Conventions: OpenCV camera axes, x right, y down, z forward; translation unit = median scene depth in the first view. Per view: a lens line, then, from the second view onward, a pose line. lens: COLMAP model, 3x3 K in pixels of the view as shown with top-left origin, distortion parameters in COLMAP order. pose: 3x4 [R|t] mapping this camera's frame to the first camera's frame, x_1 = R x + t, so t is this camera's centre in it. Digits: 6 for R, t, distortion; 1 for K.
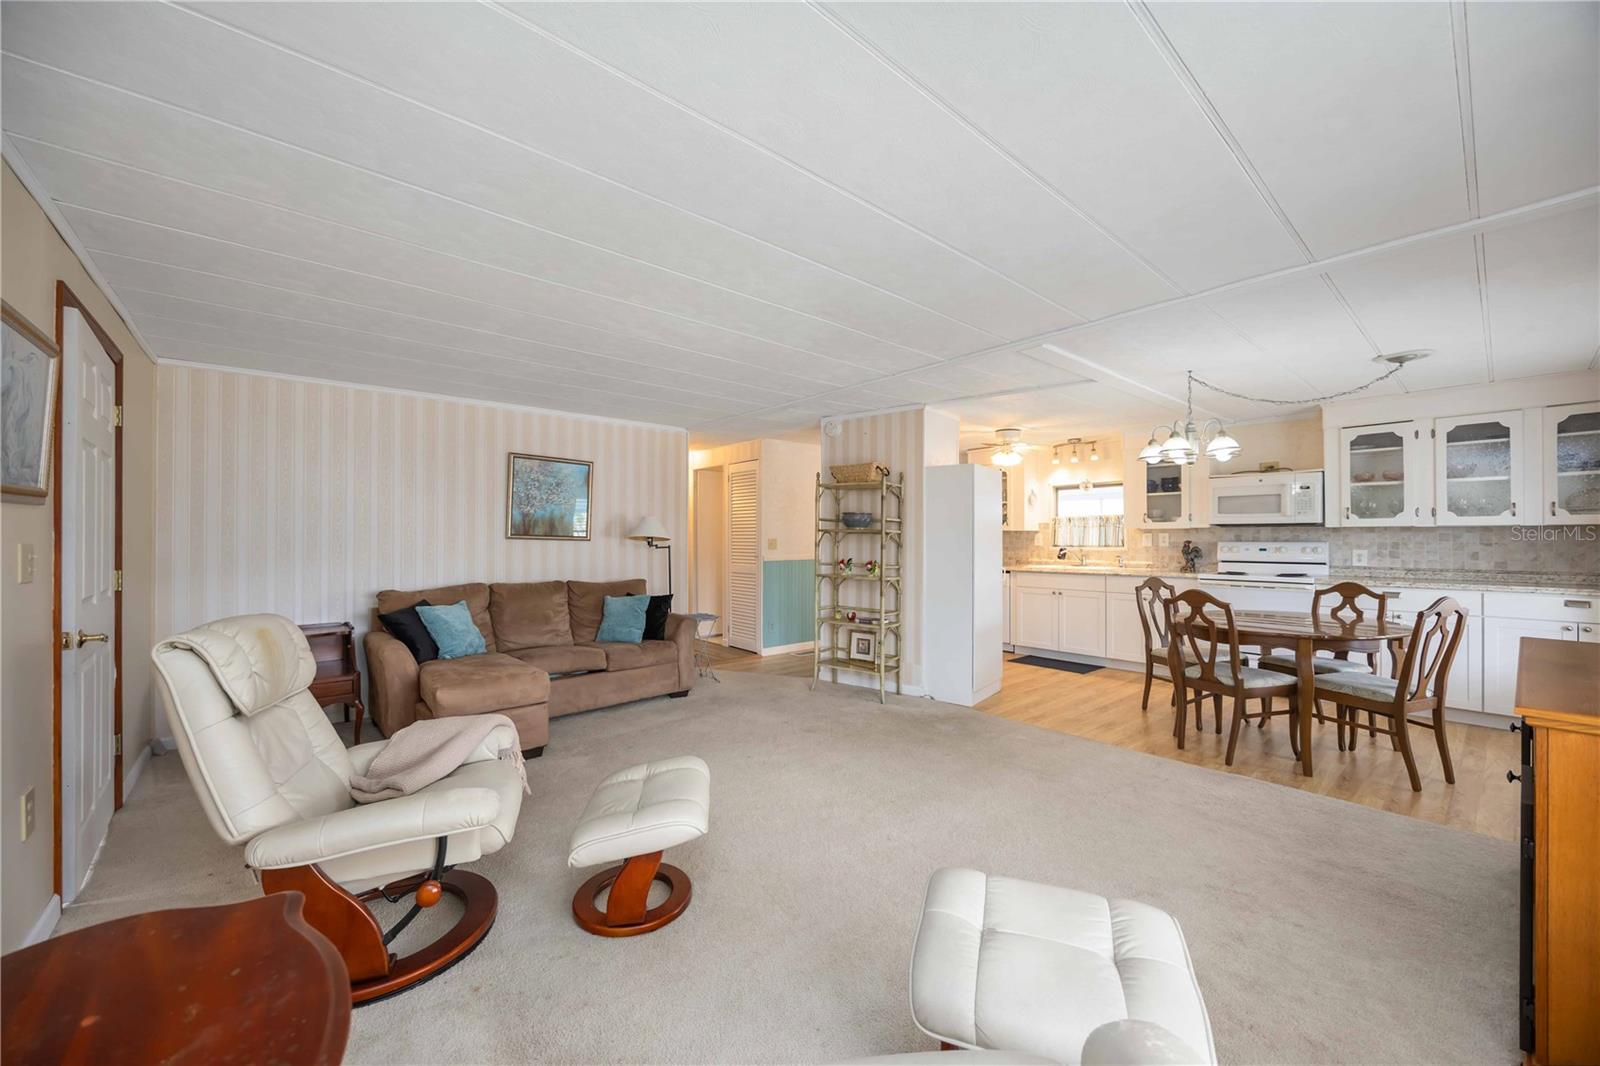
lens RADIAL K [[608.6, 0, 798.0], [0, 608.6, 532.7], [0, 0, 1]] dist [0.000119, 0.000021]
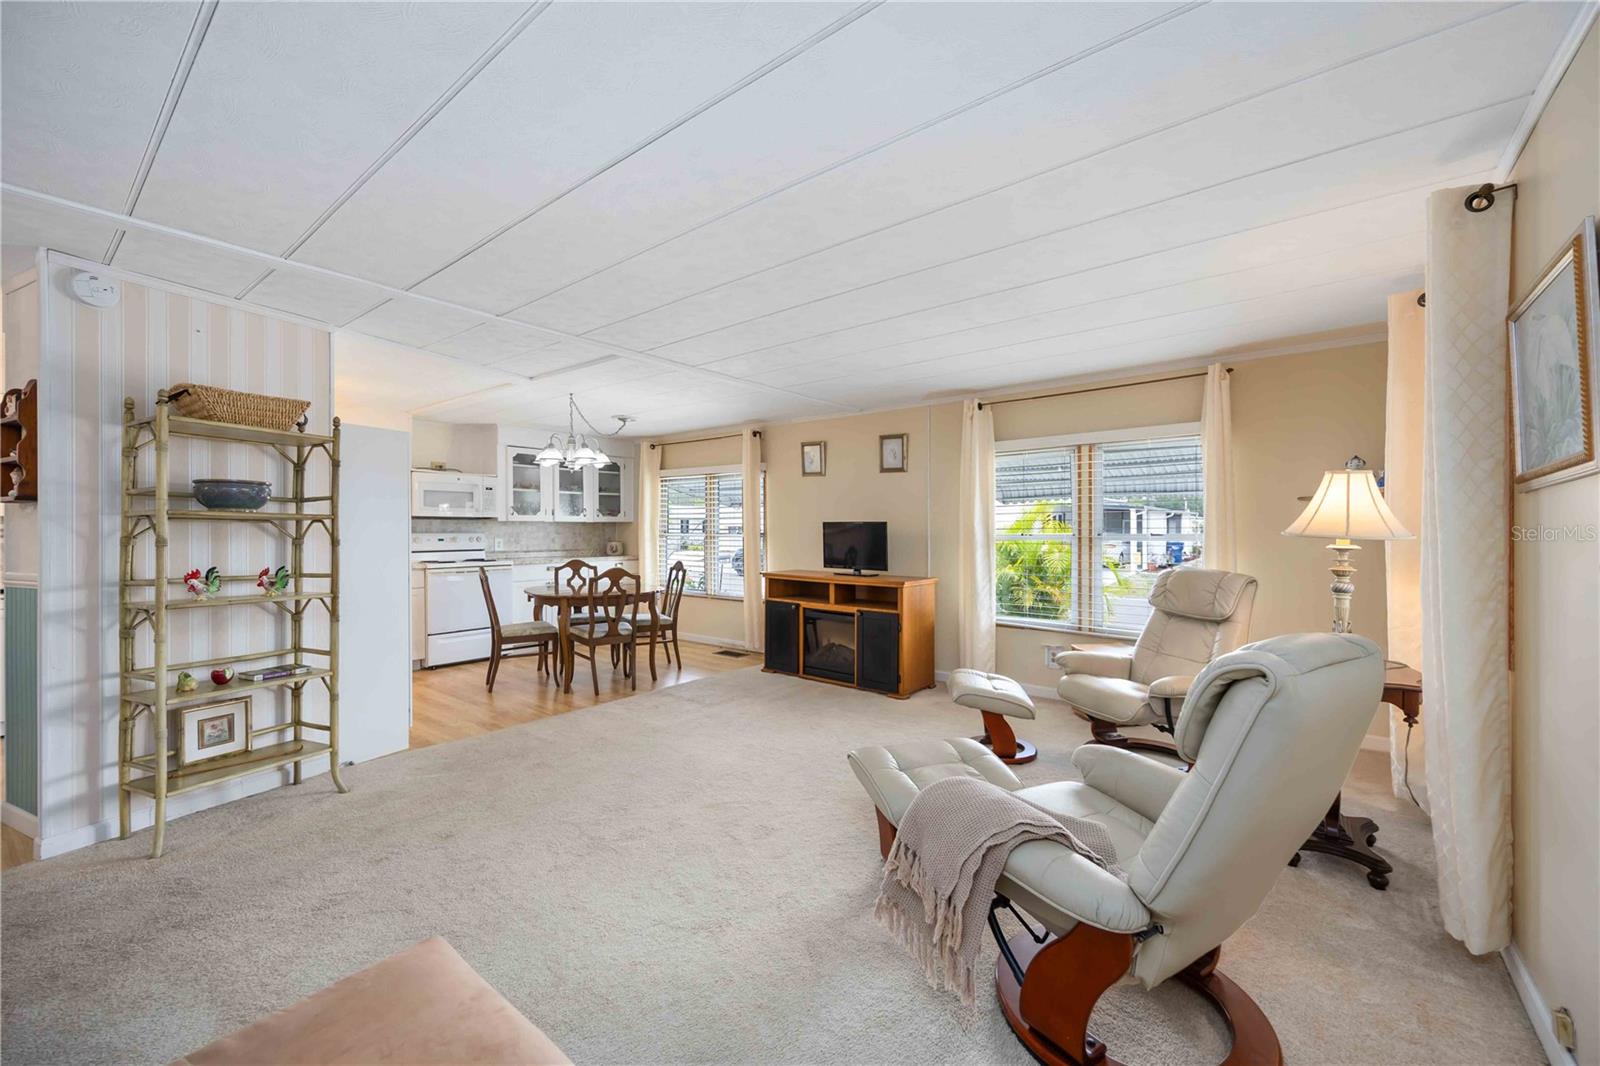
lens RADIAL K [[634.2, 0, 800.0], [0, 634.2, 533.0], [0, 0, 1]] dist [0.011830, -0.000060]
pose [[-0.182085, -0.004489, 0.983273, -0.586053], [-0.006652, 0.999972, 0.003333, 0.007902], [-0.983260, -0.005934, -0.182109, 0.648136]]
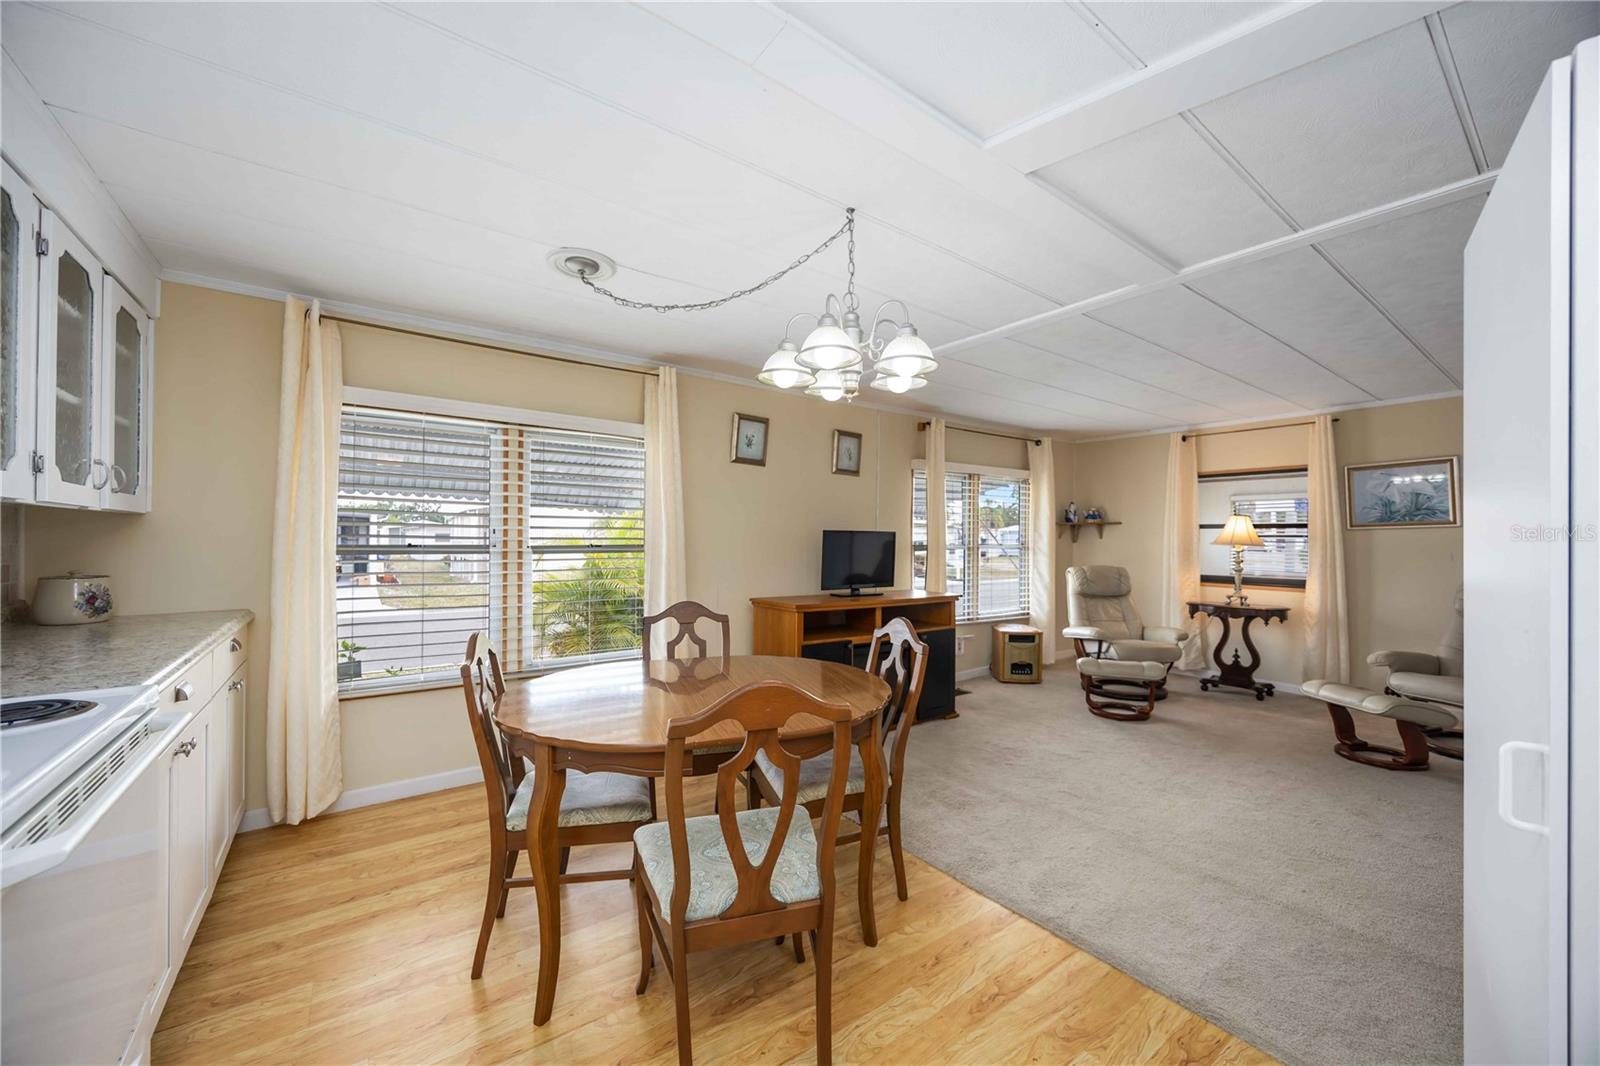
lens RADIAL K [[608.6, 0, 798.0], [0, 608.6, 532.7], [0, 0, 1]] dist [0.000119, 0.000021]
pose [[-0.997073, -0.003436, 0.076382, 0.539370], [-0.004863, 0.999817, -0.018501, 0.010734], [-0.076304, -0.018818, -0.996907, 1.252855]]
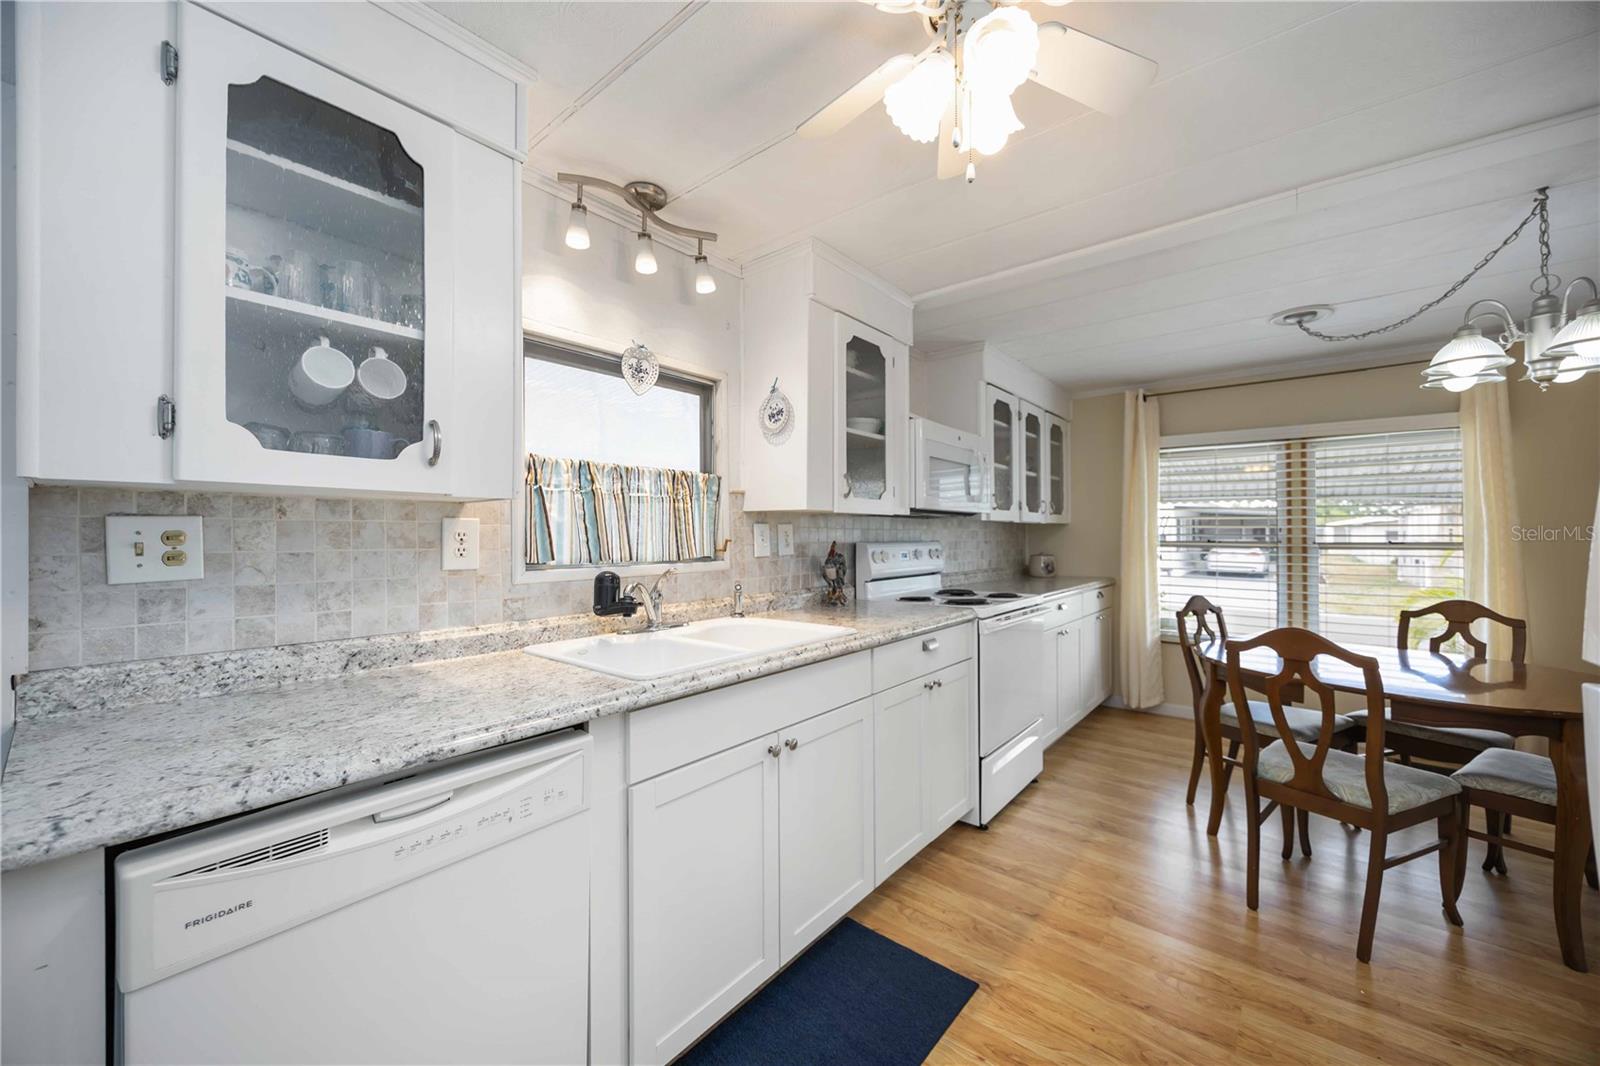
lens RADIAL K [[608.6, 0, 798.0], [0, 608.6, 532.7], [0, 0, 1]] dist [0.000119, 0.000021]
pose [[-0.170402, 0.006145, 0.985355, 0.225973], [-0.007246, 0.999946, -0.007489, 0.012749], [-0.985348, -0.008416, -0.170349, 1.384902]]
